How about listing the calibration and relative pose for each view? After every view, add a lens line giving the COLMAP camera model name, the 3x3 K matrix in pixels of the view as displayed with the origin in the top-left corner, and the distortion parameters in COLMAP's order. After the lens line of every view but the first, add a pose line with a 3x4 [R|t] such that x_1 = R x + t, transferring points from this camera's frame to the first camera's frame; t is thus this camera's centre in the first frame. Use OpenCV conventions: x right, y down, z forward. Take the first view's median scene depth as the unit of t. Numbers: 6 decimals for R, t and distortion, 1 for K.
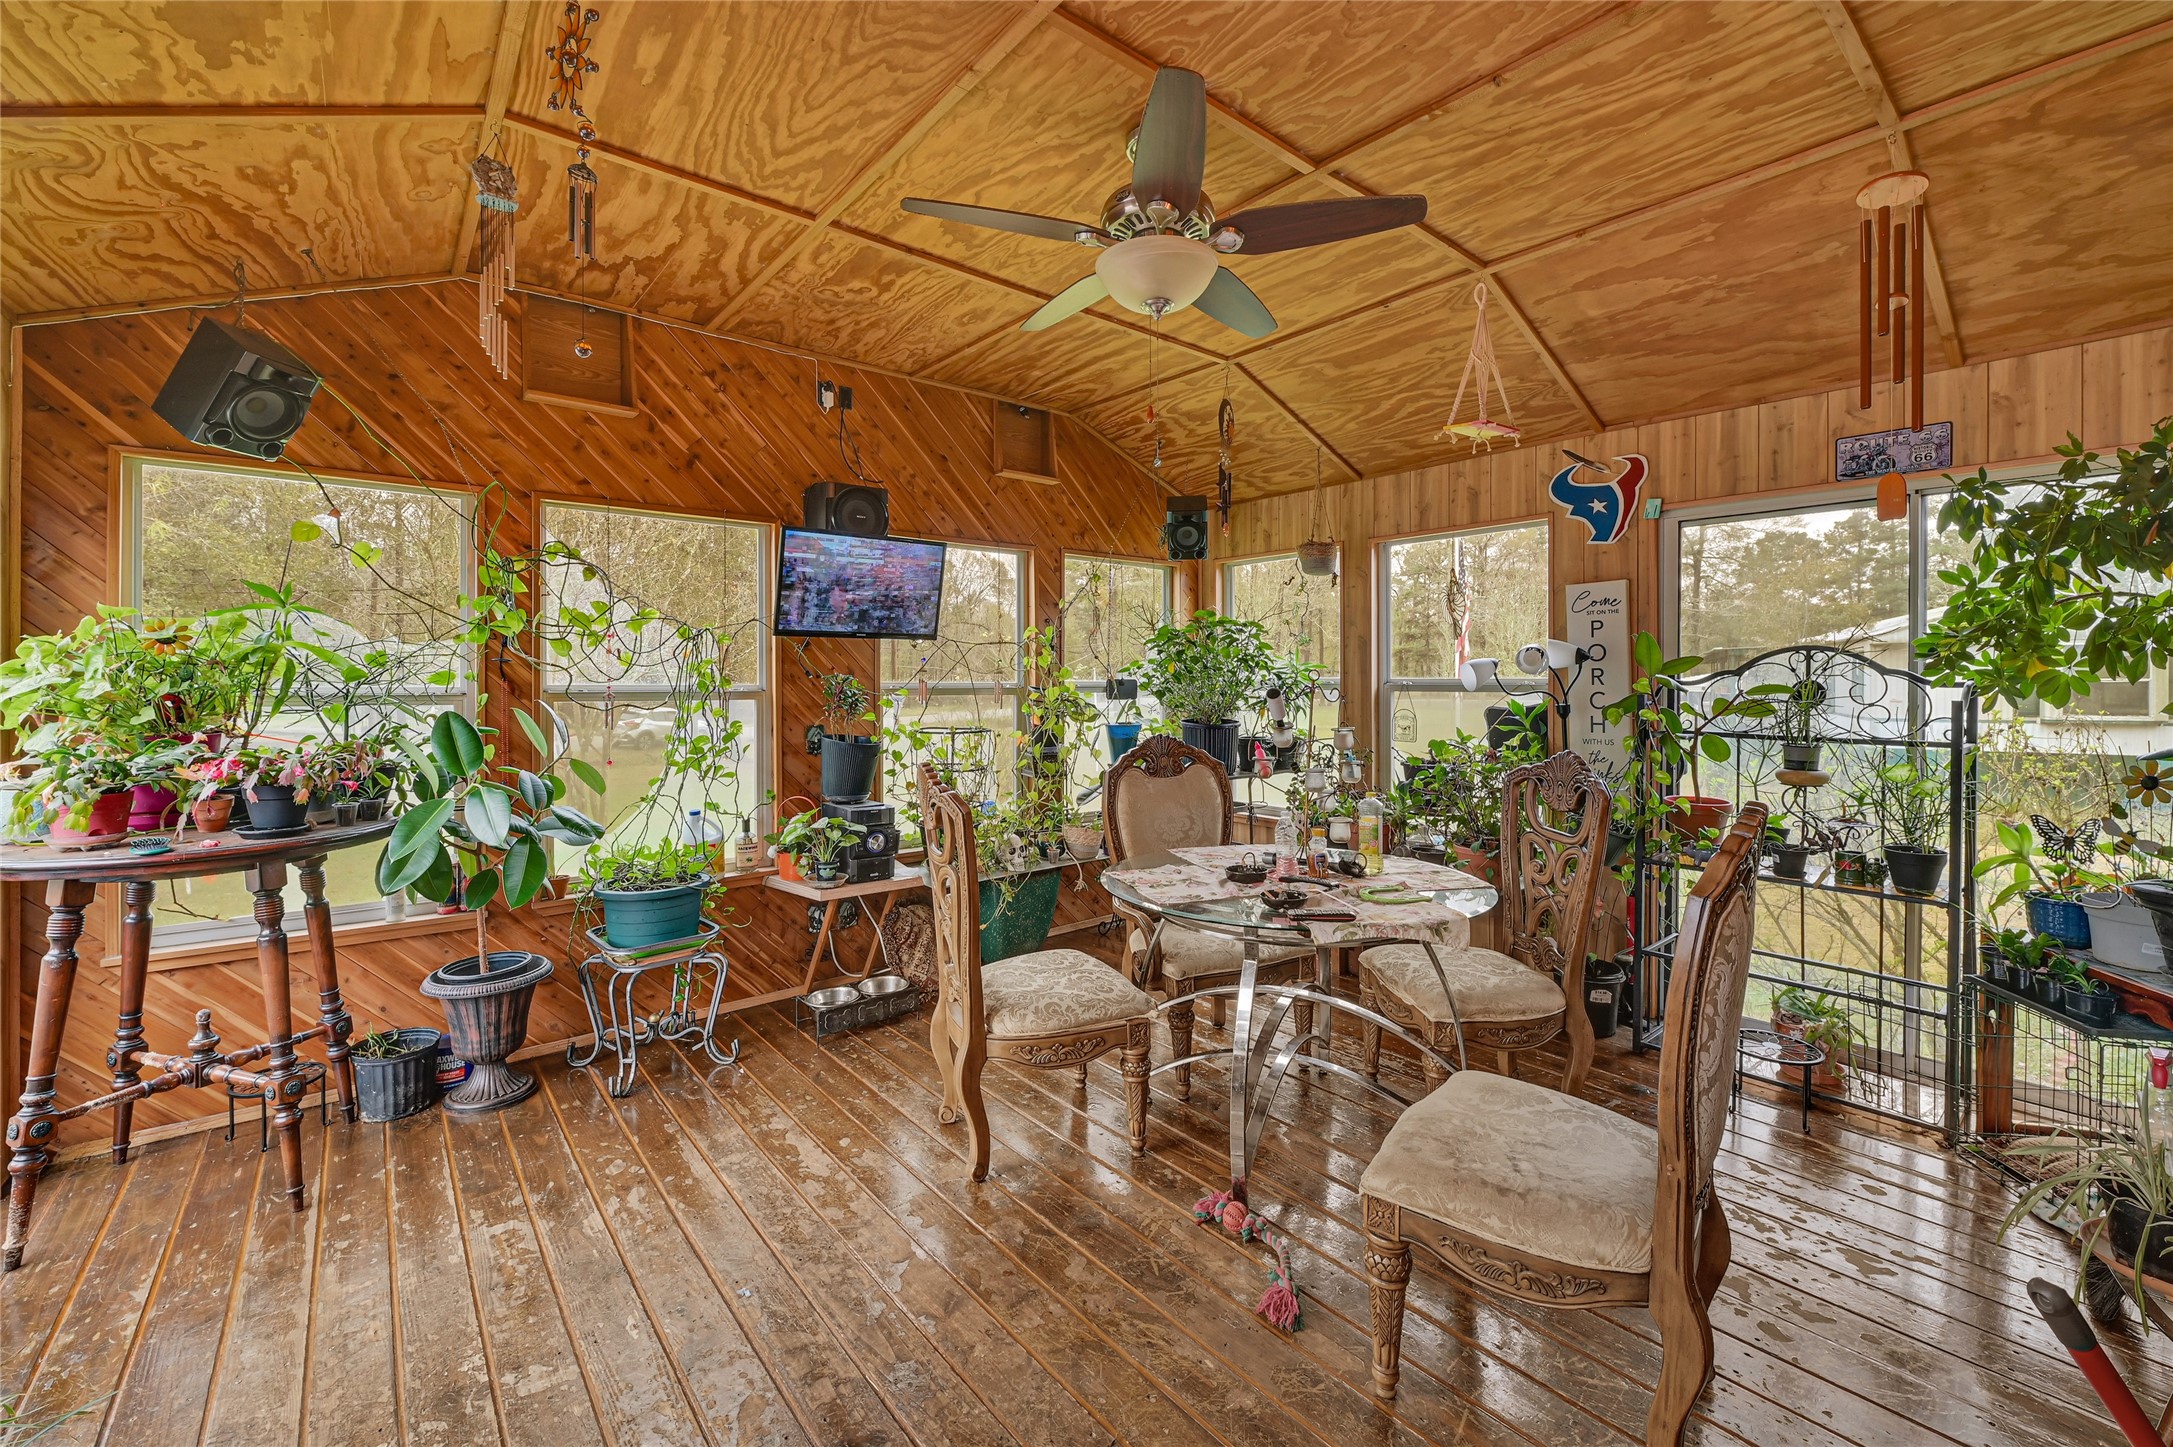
lens RADIAL K [[899.1, 0, 1158.9], [0, 899.1, 675.3], [0, 0, 1]] dist [-0.000271, 0.000077]
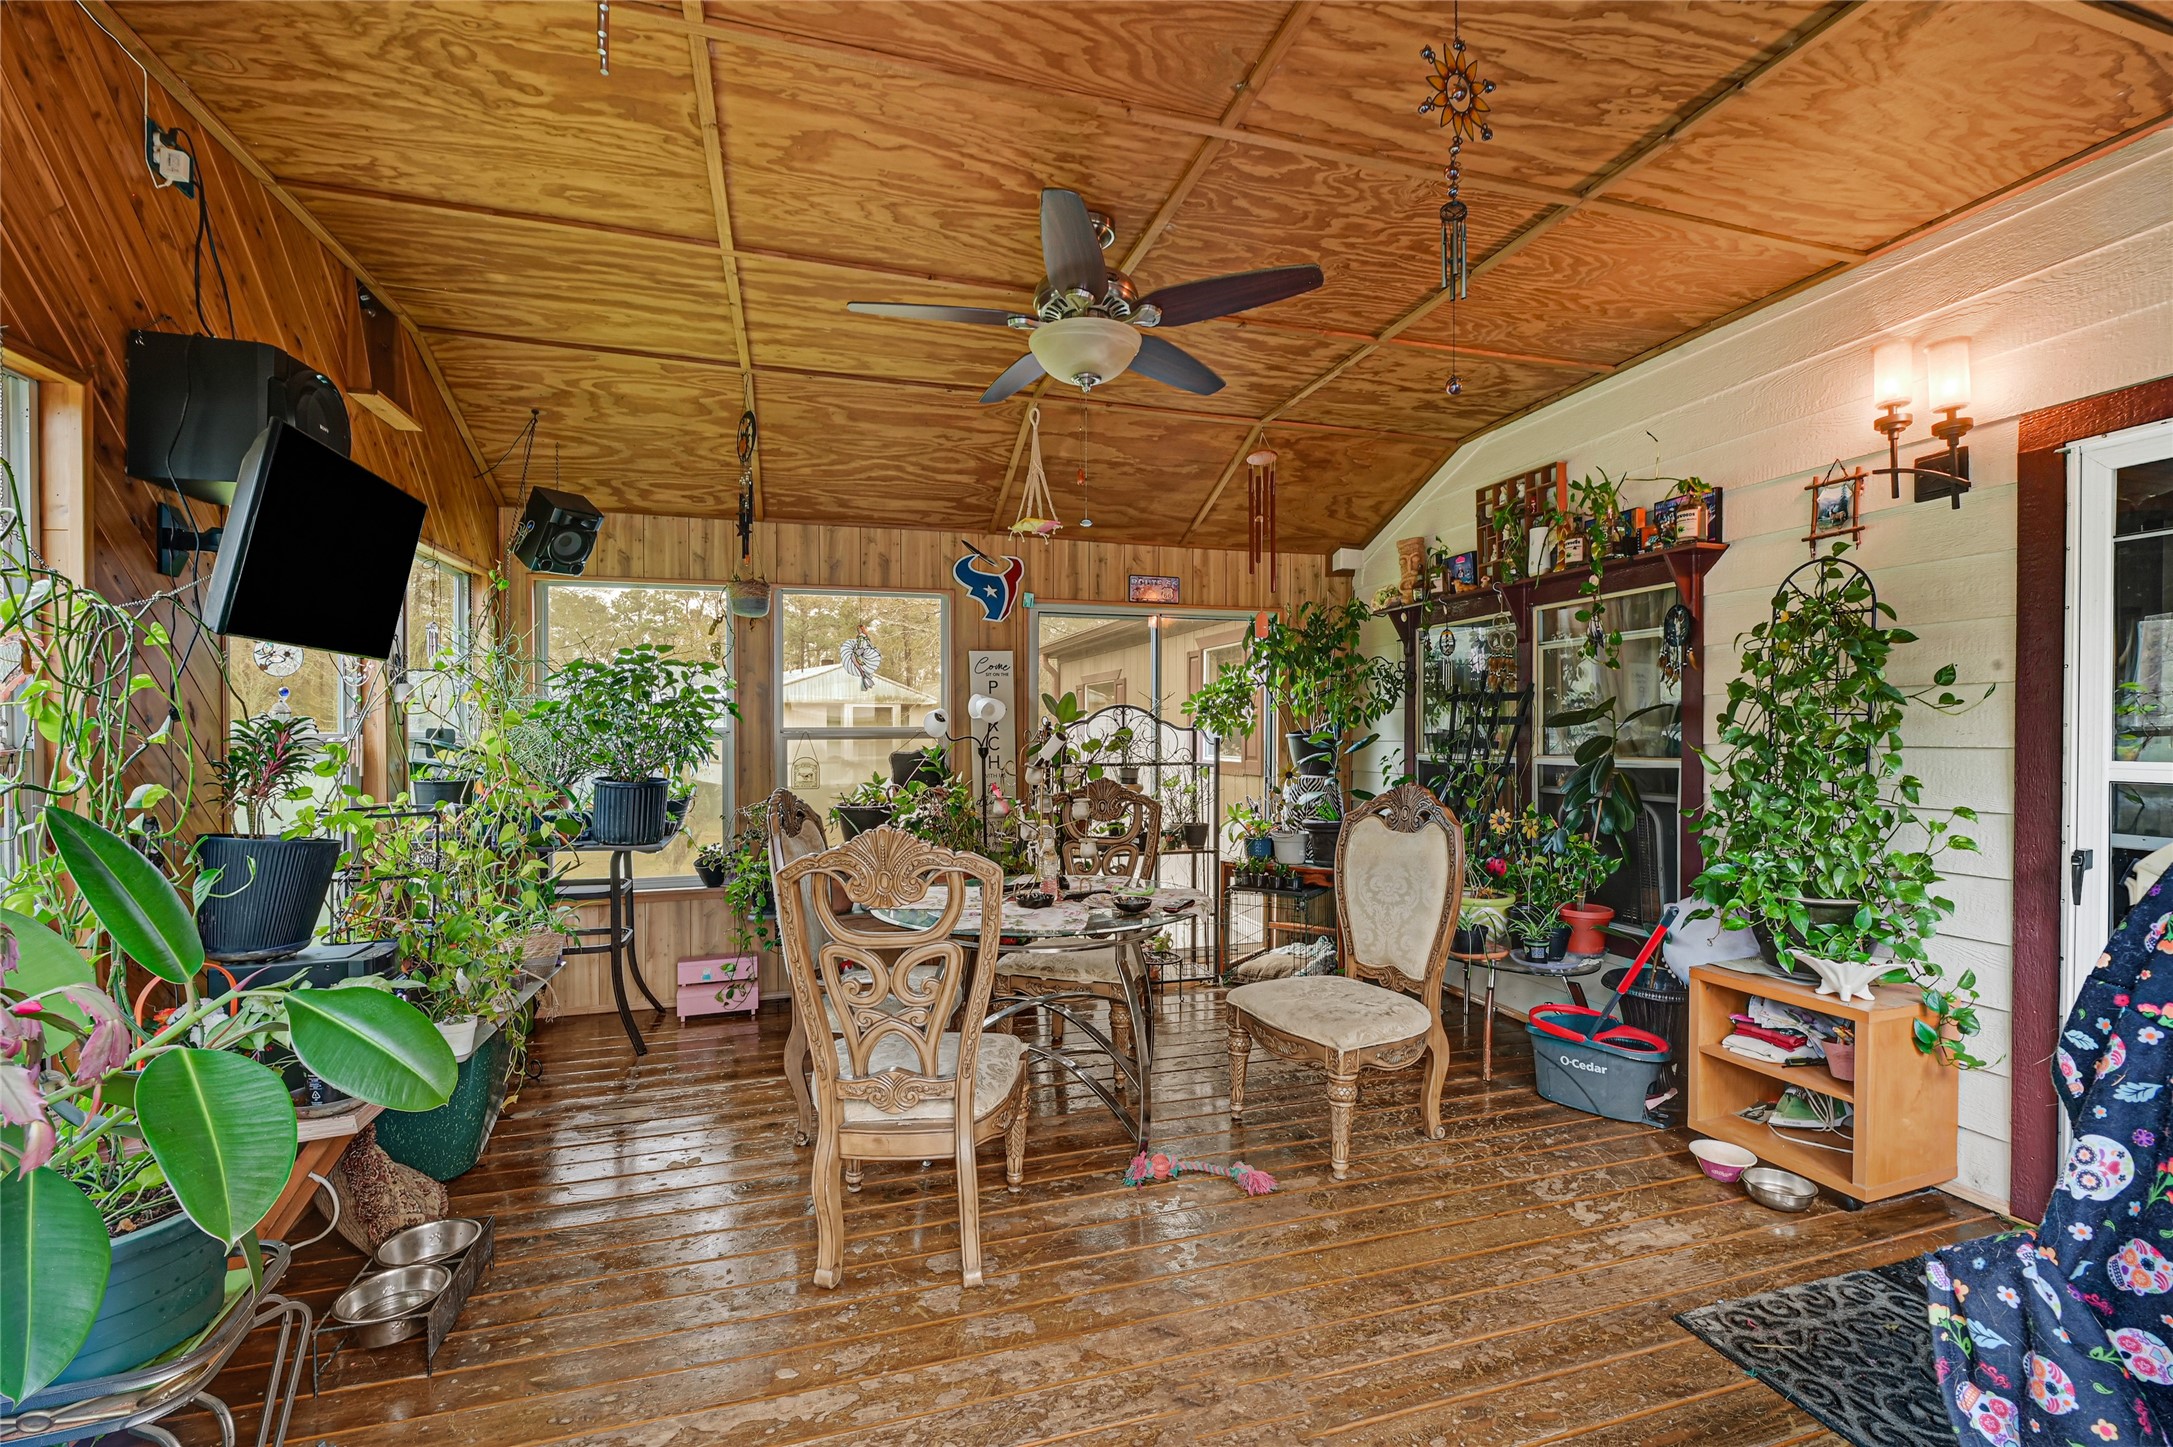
lens RADIAL K [[899.1, 0, 1086.5], [0, 899.1, 733.7], [0, 0, 1]] dist [-0.000271, 0.000077]
pose [[0.423462, -0.006471, 0.905891, -0.609574], [0.002228, 0.999979, 0.006102, 0.006699], [-0.905911, -0.000566, 0.423467, 0.333203]]
